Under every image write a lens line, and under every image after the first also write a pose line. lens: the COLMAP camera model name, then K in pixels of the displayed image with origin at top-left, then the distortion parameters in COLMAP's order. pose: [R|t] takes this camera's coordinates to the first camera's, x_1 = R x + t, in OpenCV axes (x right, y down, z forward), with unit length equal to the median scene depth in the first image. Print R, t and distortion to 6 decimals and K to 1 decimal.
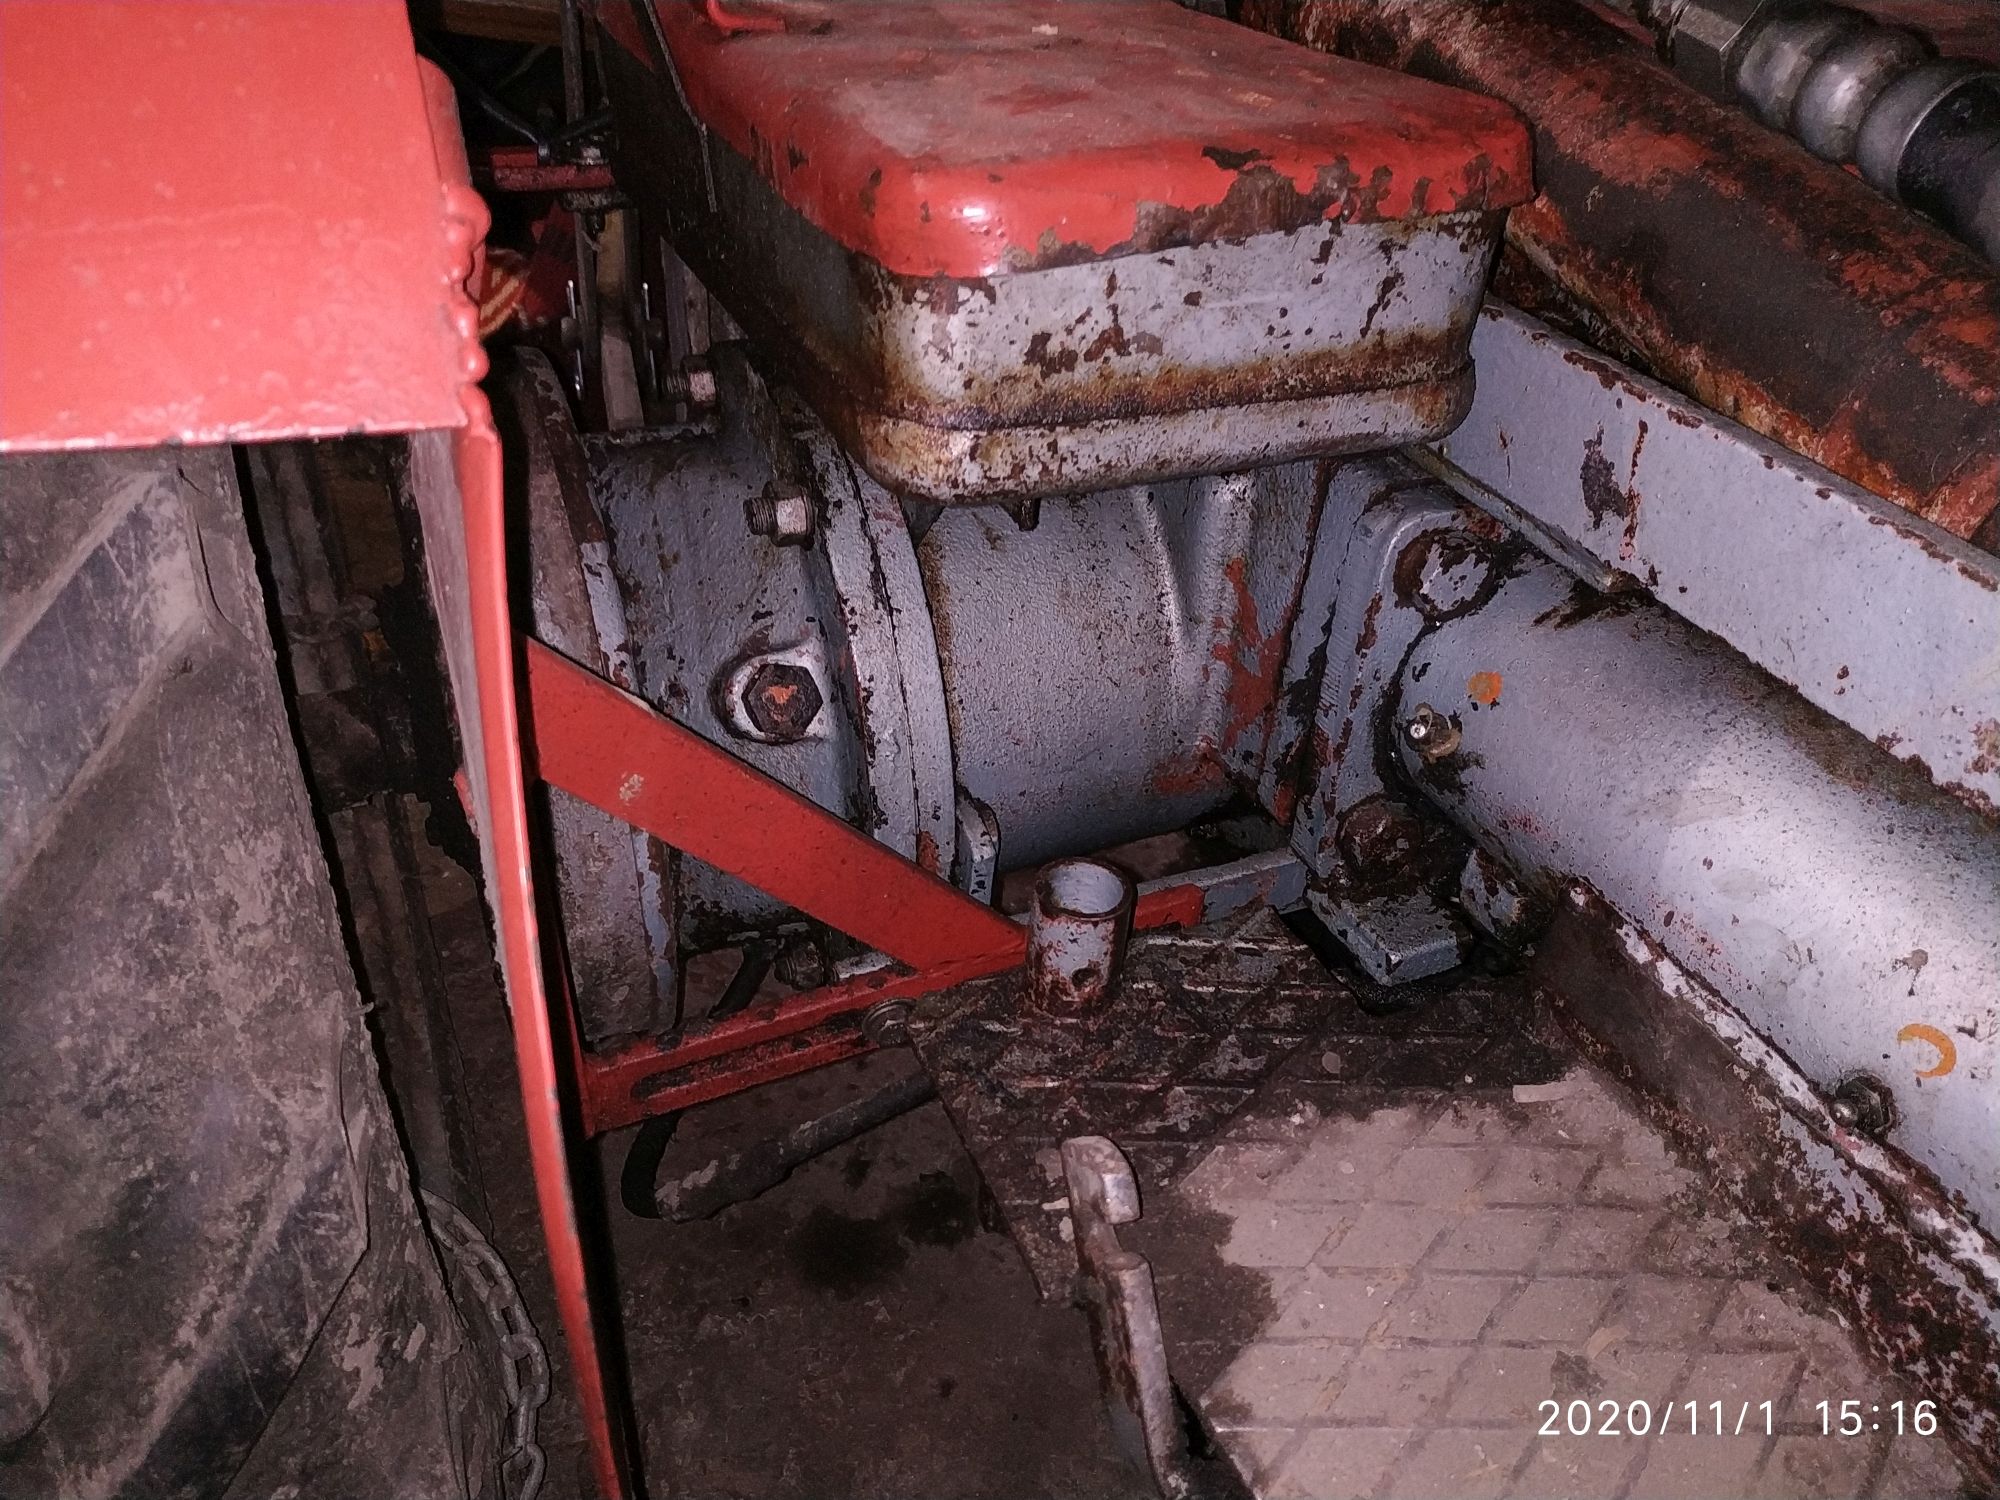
lens RADIAL K [[1424.2, 0, 995.1], [0, 1424.2, 703.5], [0, 0, 1]] dist [0.085895, -0.108949]
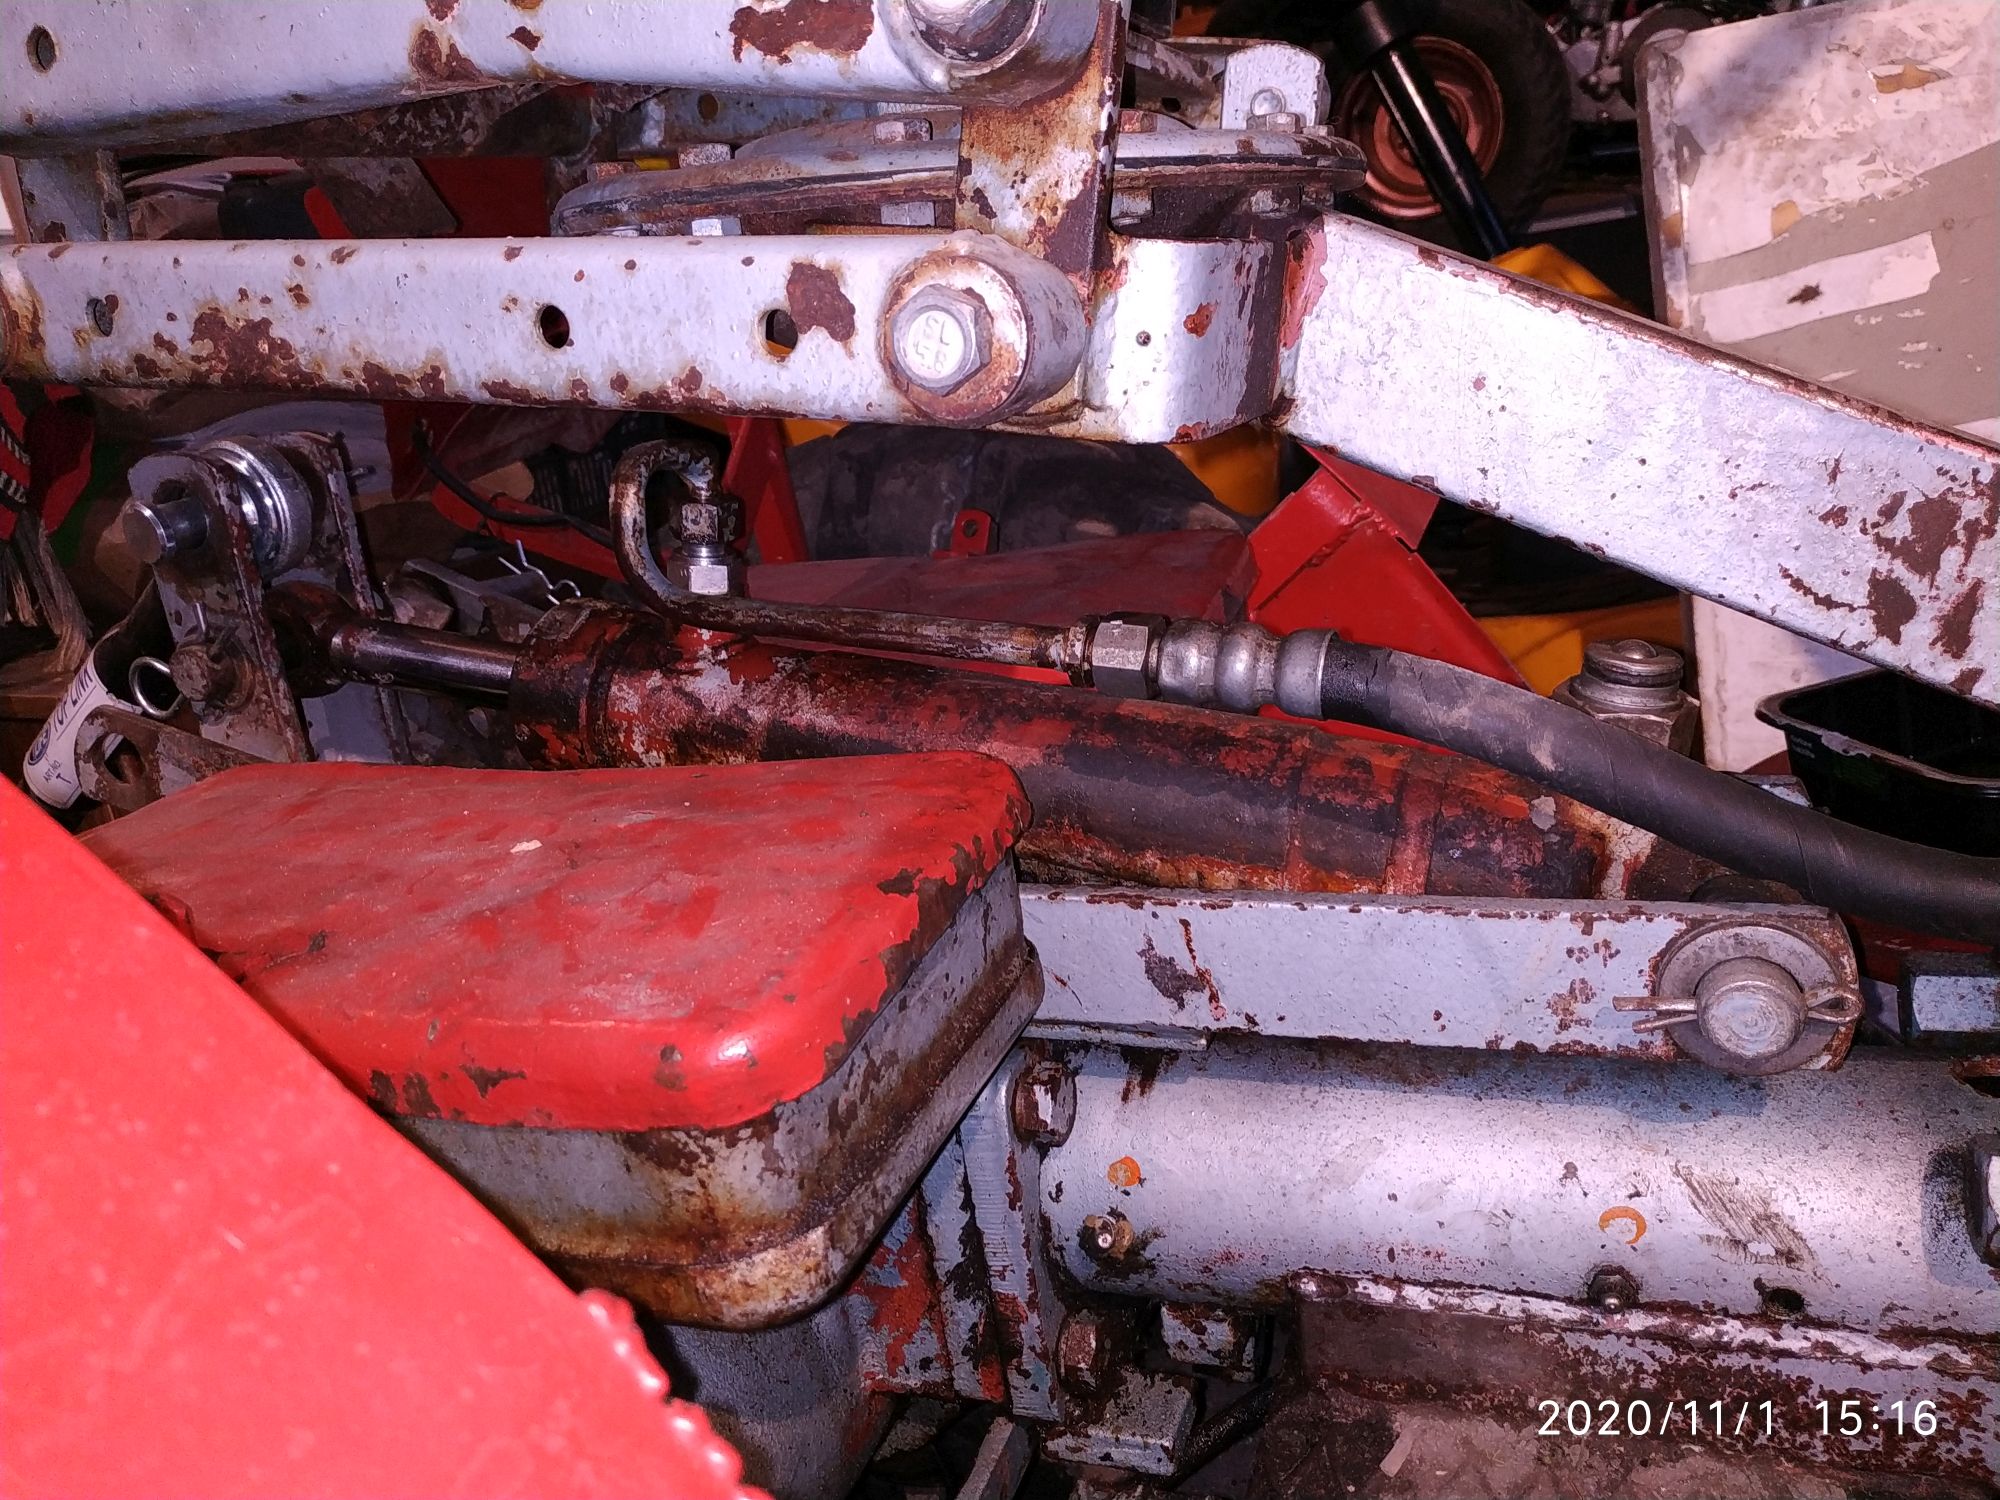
lens RADIAL K [[1449.6, 0, 995.8], [0, 1449.6, 755.0], [0, 0, 1]] dist [-0.024667, 0.008249]
pose [[0.707101, -0.368234, 0.603665, -0.370356], [0.548366, 0.824545, -0.139356, -0.226847], [-0.446433, 0.429568, 0.784964, 0.026955]]
